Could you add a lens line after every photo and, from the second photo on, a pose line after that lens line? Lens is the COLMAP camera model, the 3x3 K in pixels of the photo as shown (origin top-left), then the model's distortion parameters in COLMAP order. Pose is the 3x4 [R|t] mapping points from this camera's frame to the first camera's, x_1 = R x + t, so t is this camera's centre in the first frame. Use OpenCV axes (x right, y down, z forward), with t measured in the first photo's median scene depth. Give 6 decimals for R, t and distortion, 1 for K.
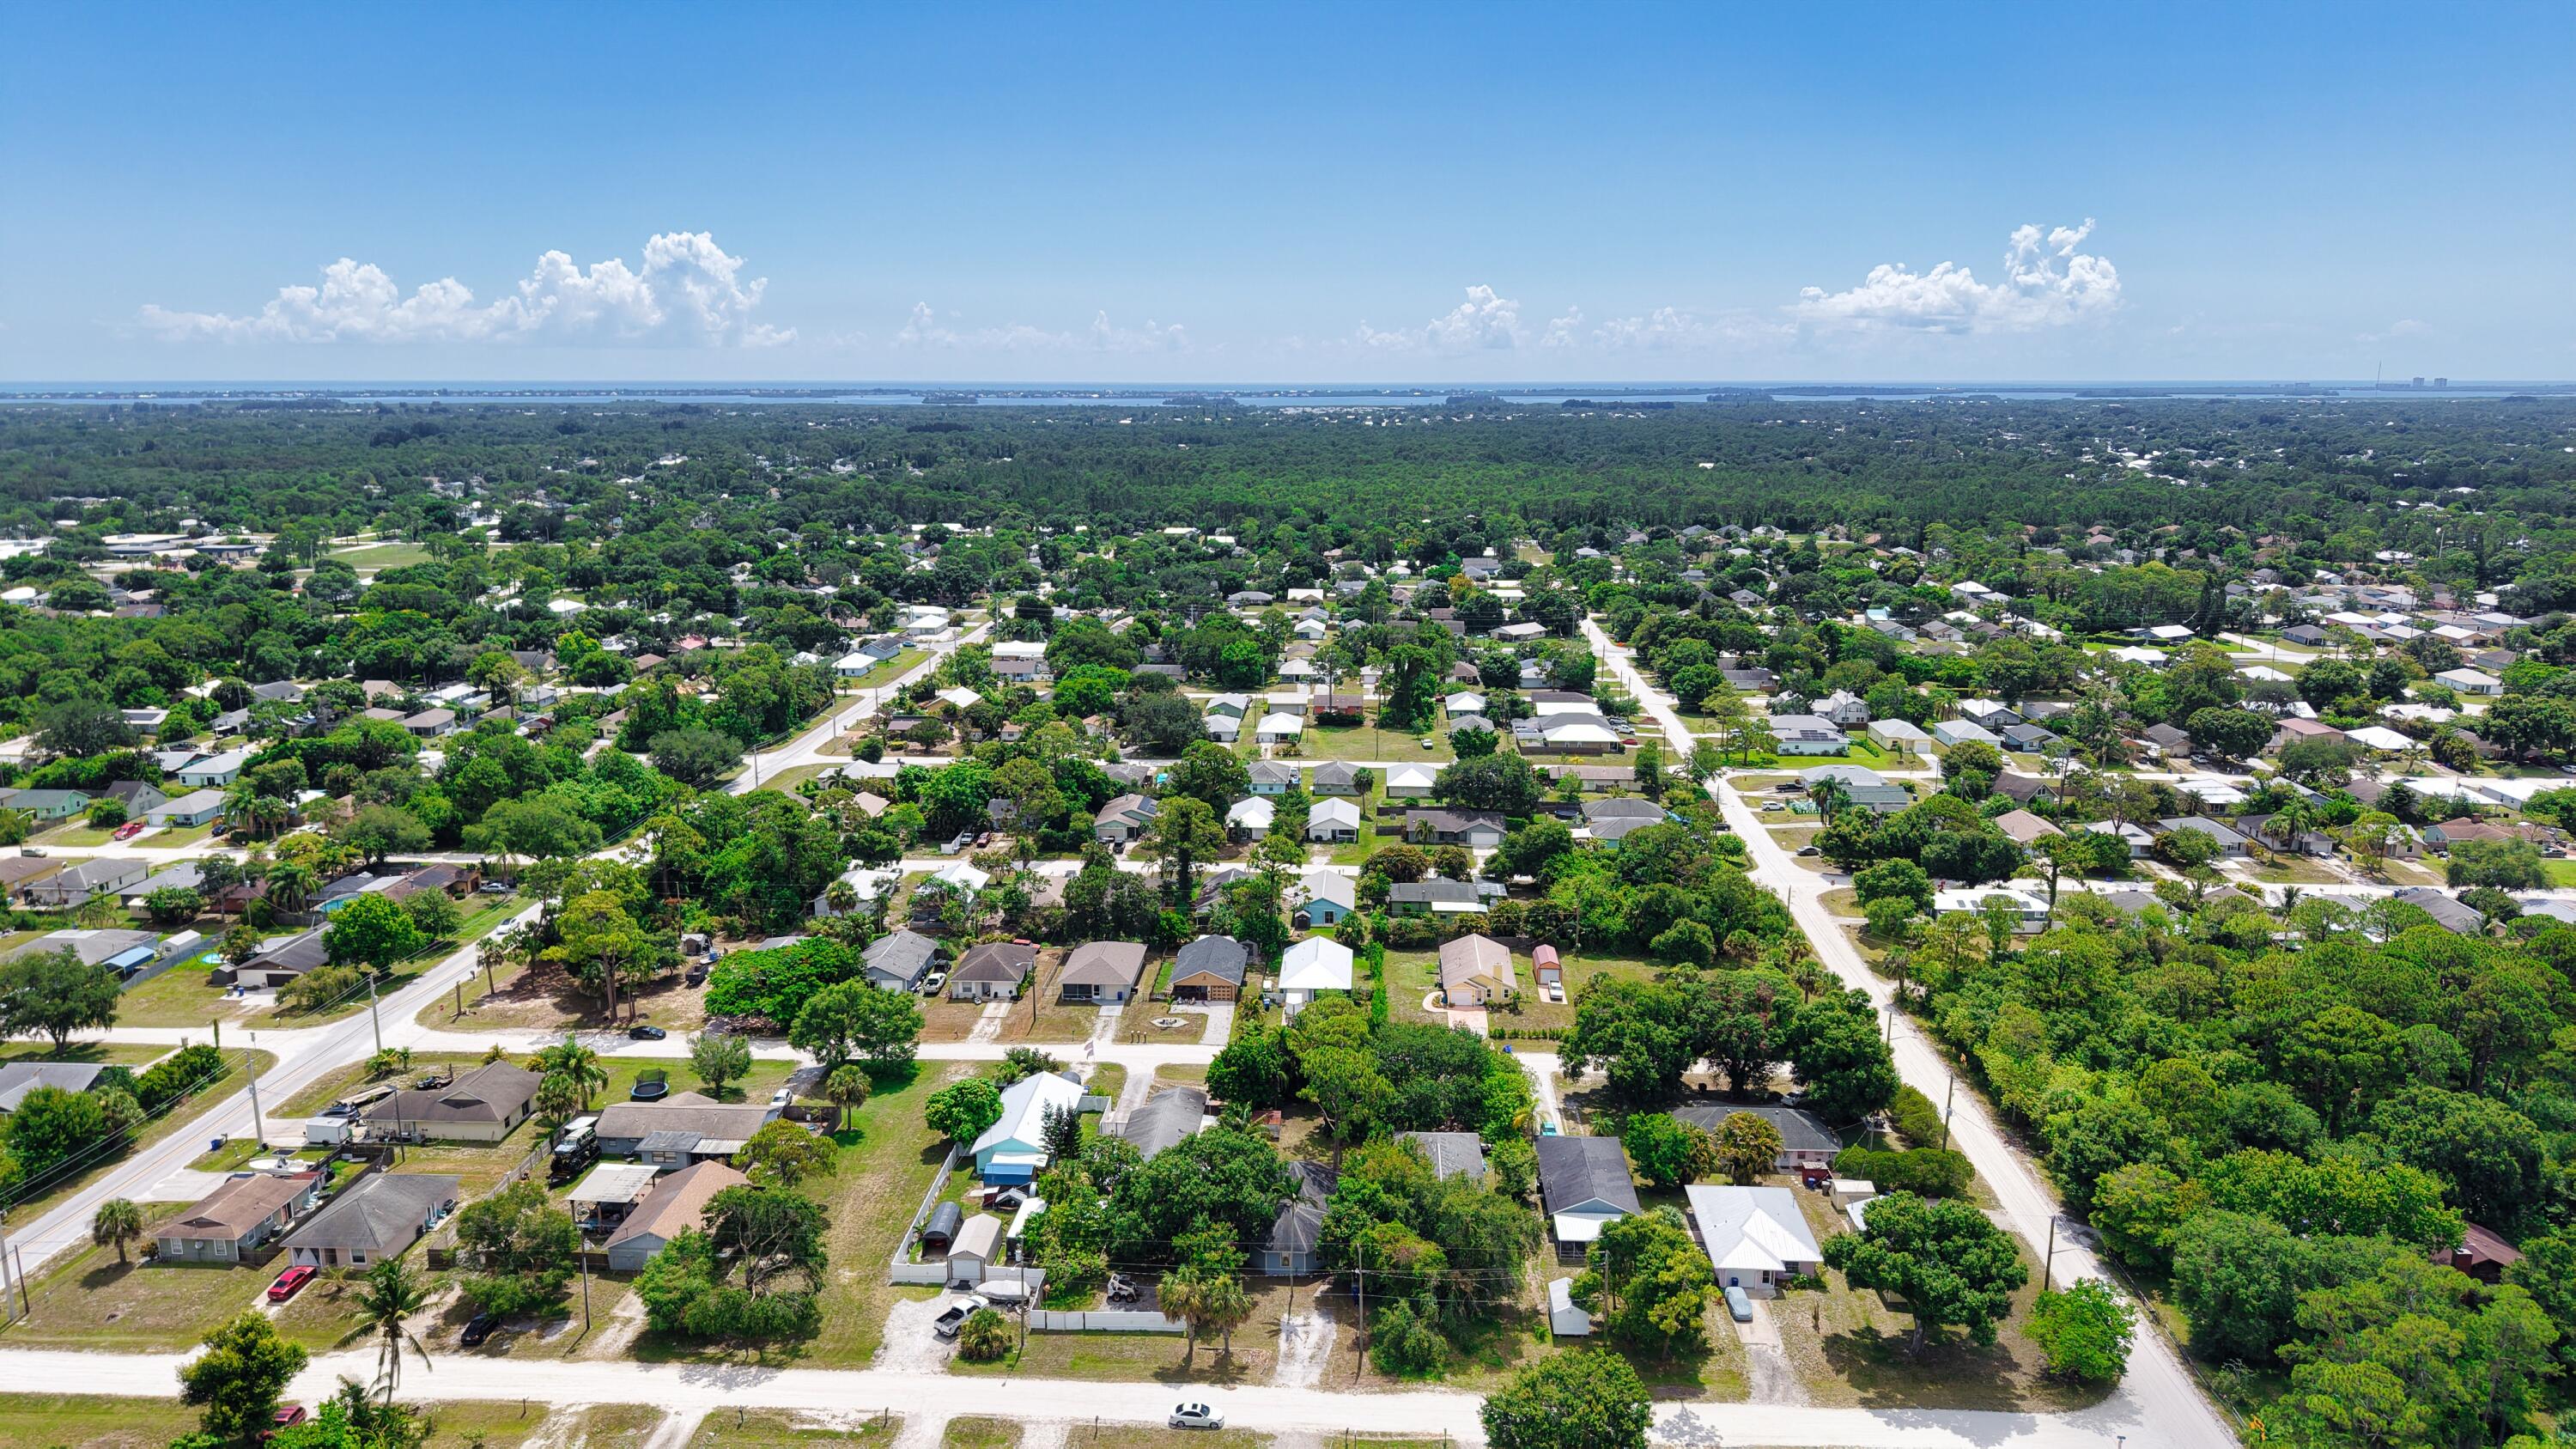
lens RADIAL K [[1583.9, 0, 1288.0], [0, 1583.9, 724.5], [0, 0, 1]] dist [0.018702, -0.000259]
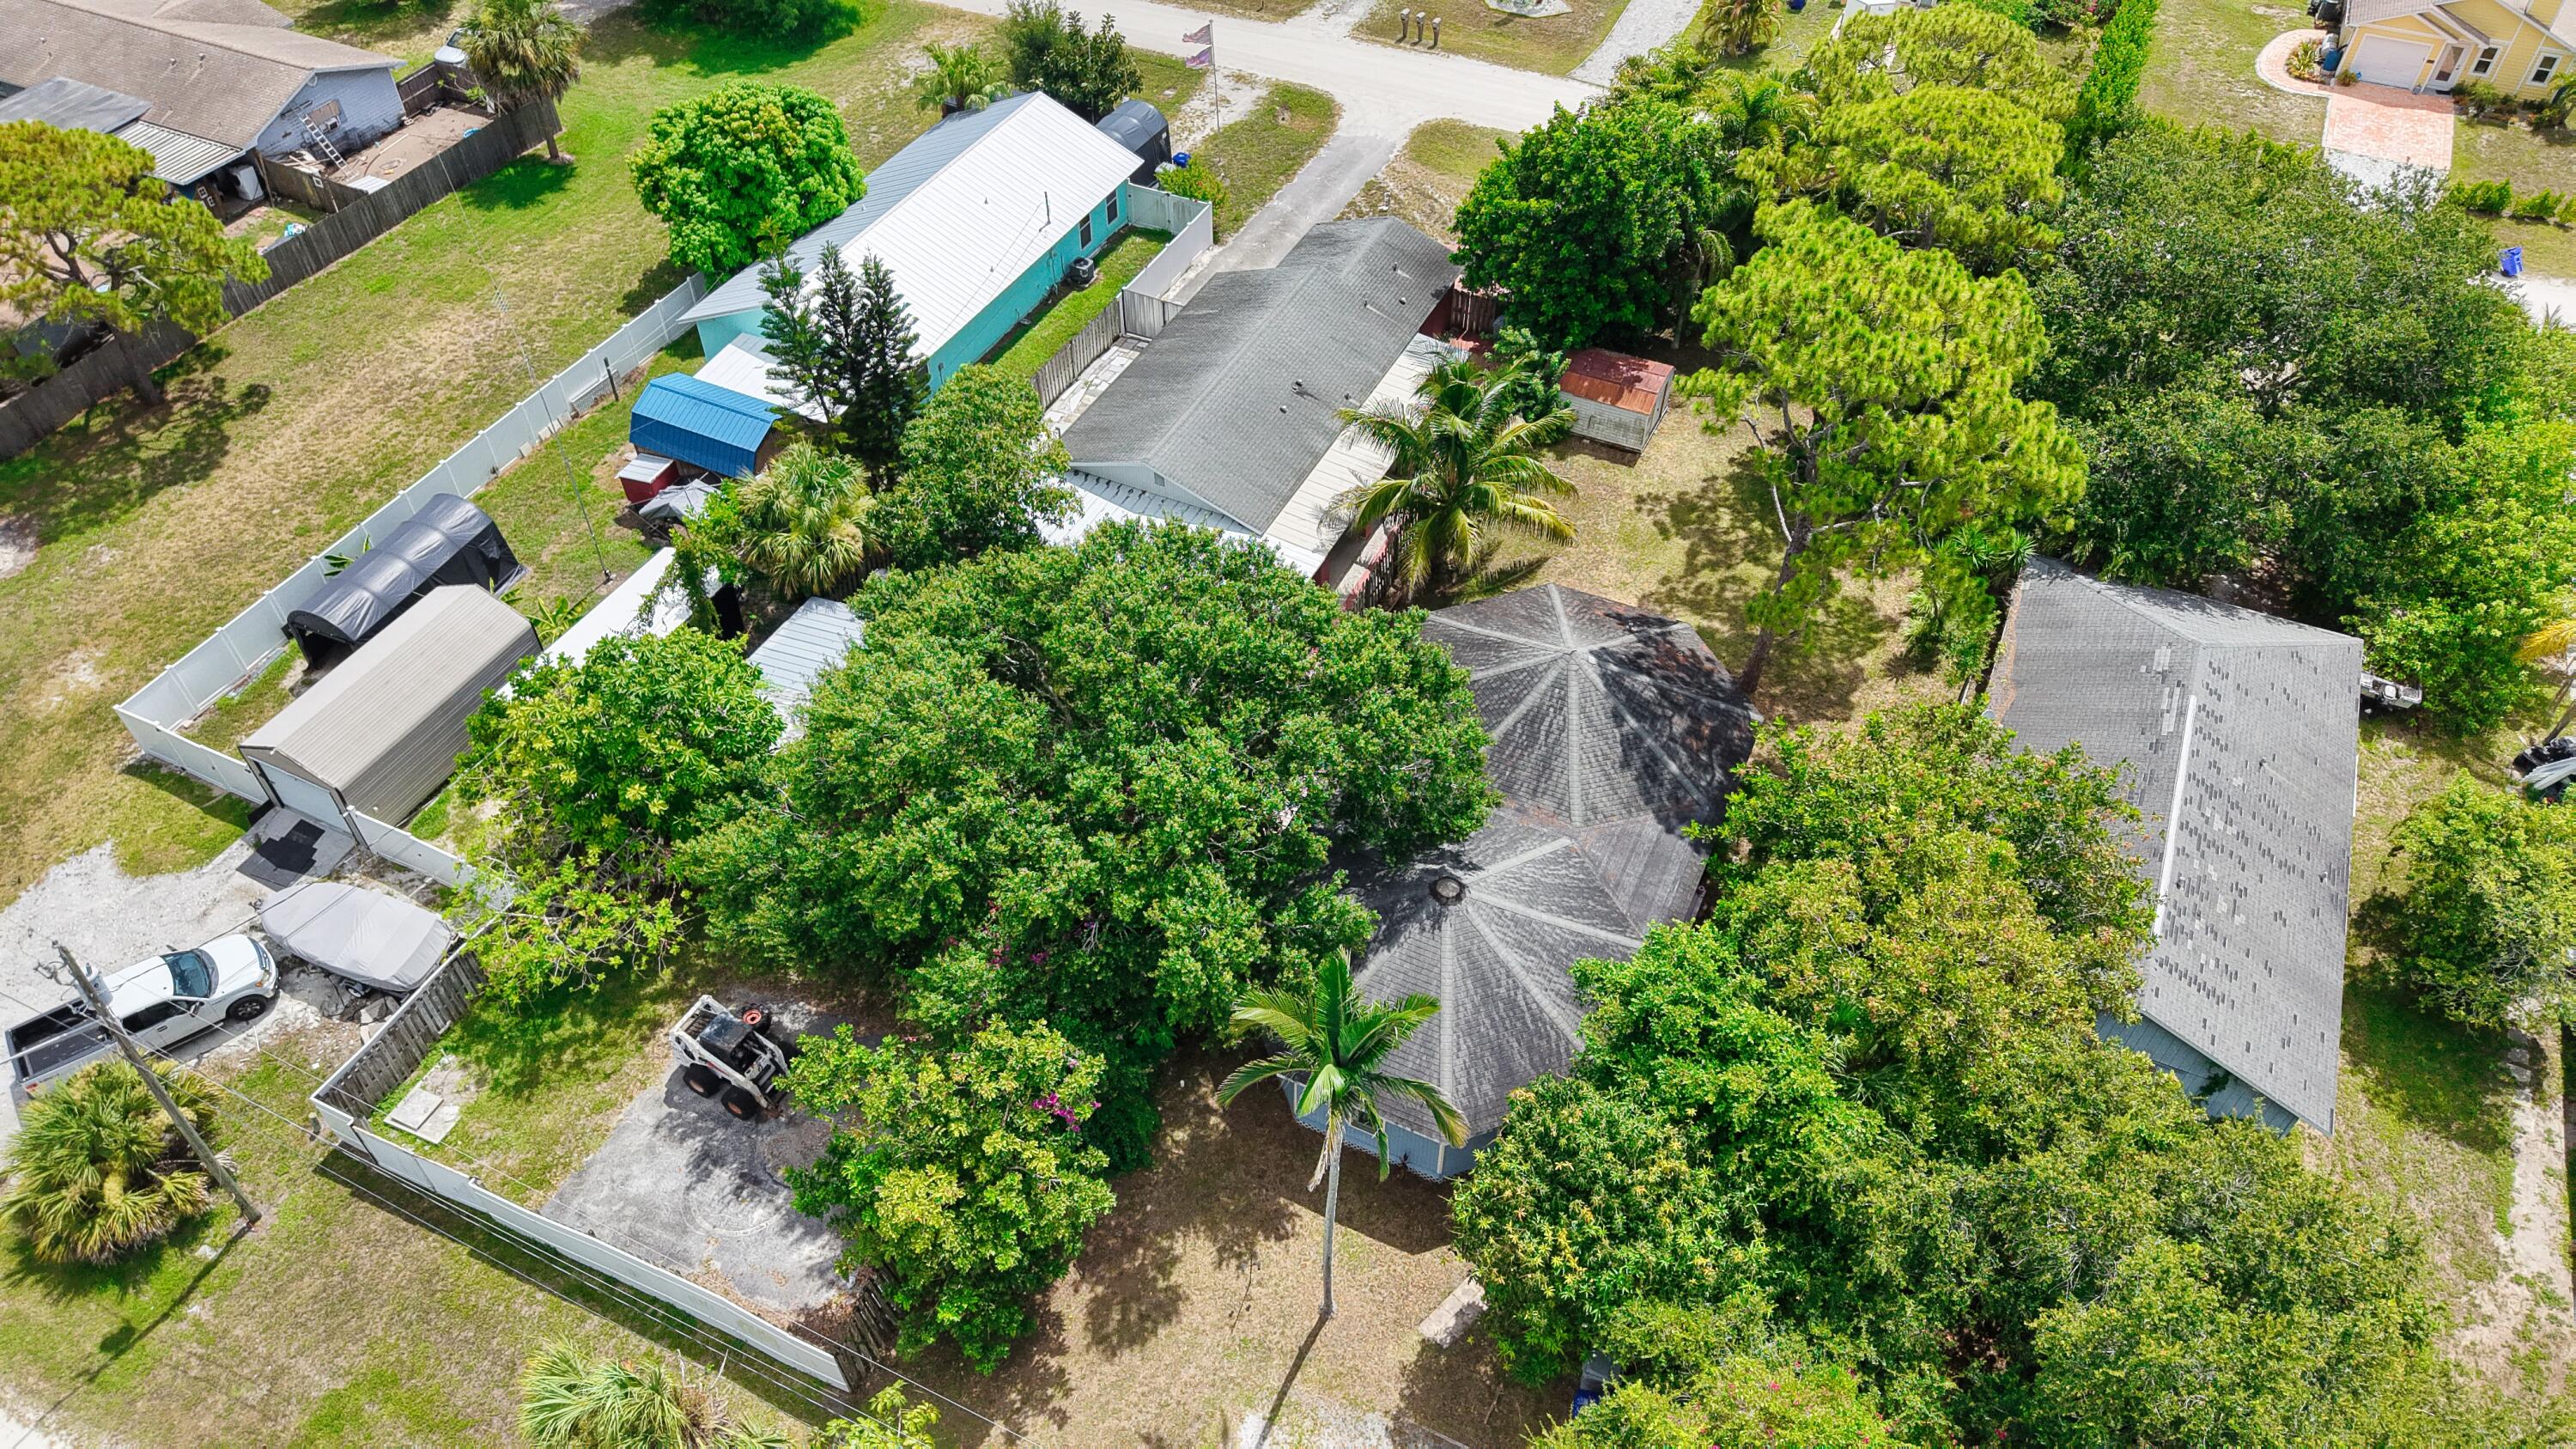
lens RADIAL K [[1583.9, 0, 1288.0], [0, 1583.9, 724.5], [0, 0, 1]] dist [0.018702, -0.000259]
pose [[0.922162, 0.283700, -0.262928, 0.026591], [-0.074074, 0.796690, 0.599831, 0.107482], [0.379644, -0.533666, 0.755693, 0.635179]]
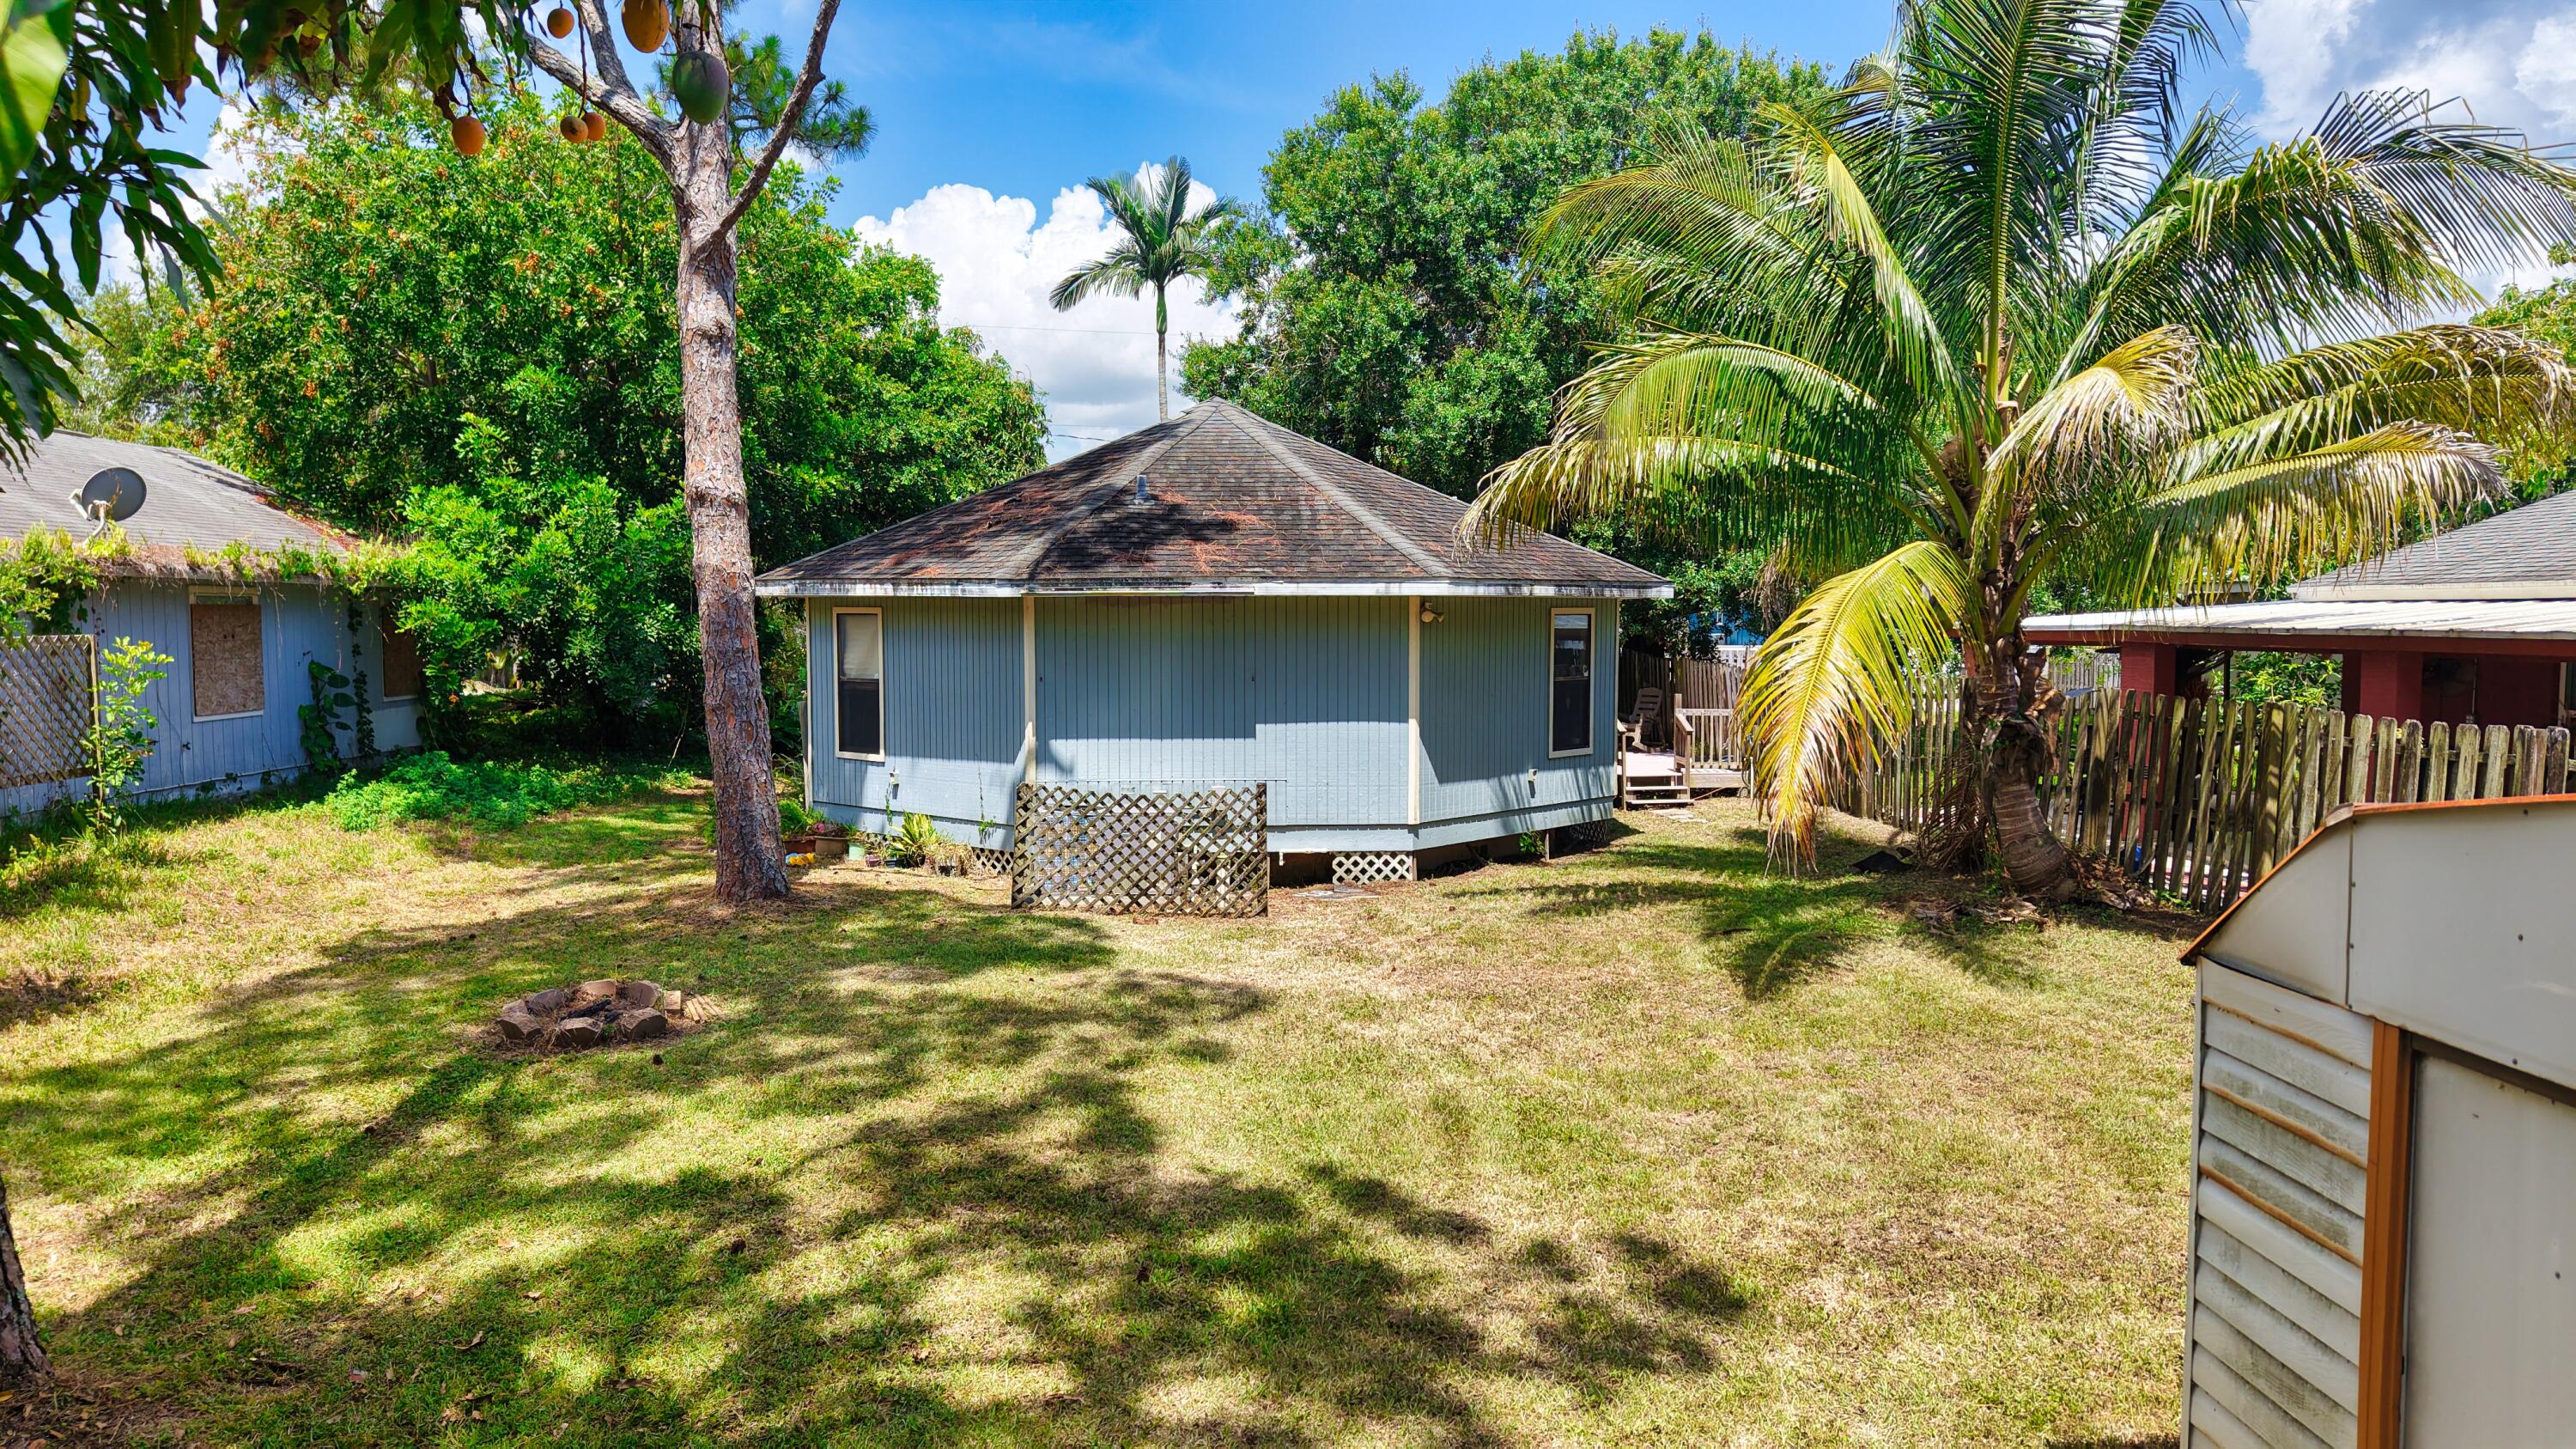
lens RADIAL K [[1583.9, 0, 1288.0], [0, 1583.9, 724.5], [0, 0, 1]] dist [0.018702, -0.000259]
pose [[-0.989016, 0.027701, -0.145188, 0.011842], [-0.011404, 0.965052, 0.261811, 0.221803], [0.147366, 0.260591, -0.954136, 0.925349]]
